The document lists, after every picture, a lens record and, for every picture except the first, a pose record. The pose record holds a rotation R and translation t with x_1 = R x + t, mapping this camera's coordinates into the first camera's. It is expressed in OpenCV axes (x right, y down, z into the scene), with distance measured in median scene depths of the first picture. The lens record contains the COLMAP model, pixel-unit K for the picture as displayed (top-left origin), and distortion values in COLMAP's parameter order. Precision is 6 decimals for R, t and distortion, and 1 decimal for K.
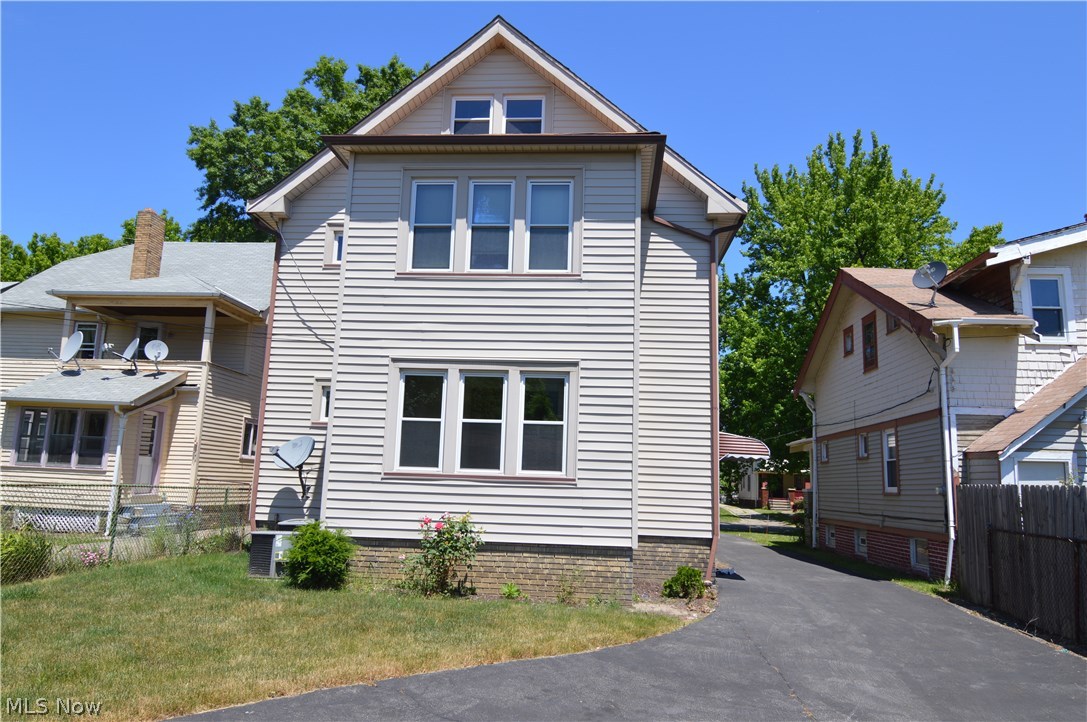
lens RADIAL K [[747.9, 0, 543.5], [0, 747.9, 361.0], [0, 0, 1]] dist [-0.004884, -0.003329]
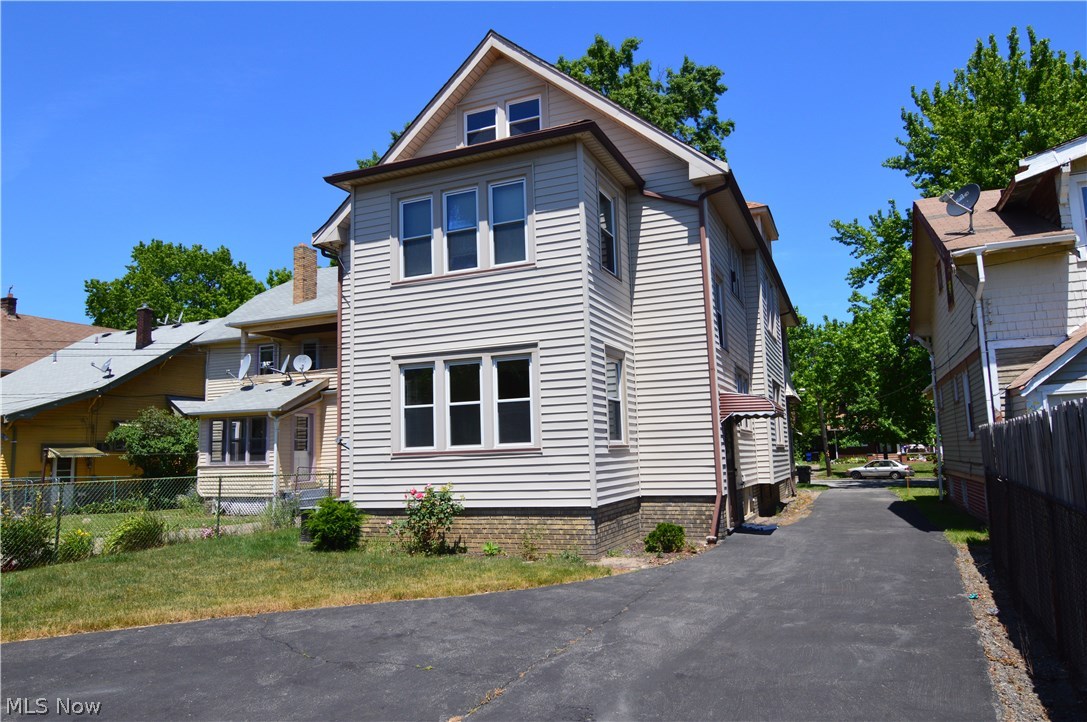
lens RADIAL K [[741.8, 0, 543.5], [0, 741.8, 361.0], [0, 0, 1]] dist [-0.004742, -0.006711]
pose [[0.947308, -0.101965, -0.303663, 0.304569], [0.112548, 0.993492, 0.017505, 0.007657], [0.299901, -0.050759, 0.952619, -0.033528]]
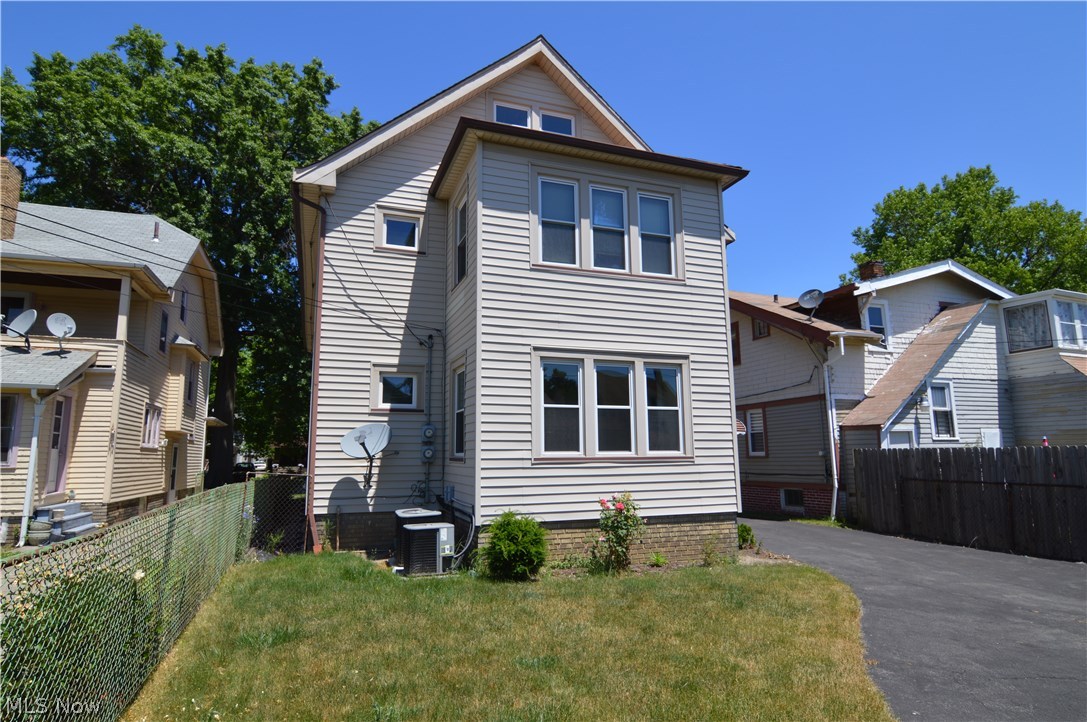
lens RADIAL K [[613.7, 0, 543.5], [0, 613.7, 361.0], [0, 0, 1]] dist [-0.002685, -0.011662]
pose [[0.906458, 0.023814, 0.421624, -0.441066], [-0.029917, 0.999521, 0.007864, 0.007059], [-0.421235, -0.019743, 0.906737, 0.184759]]
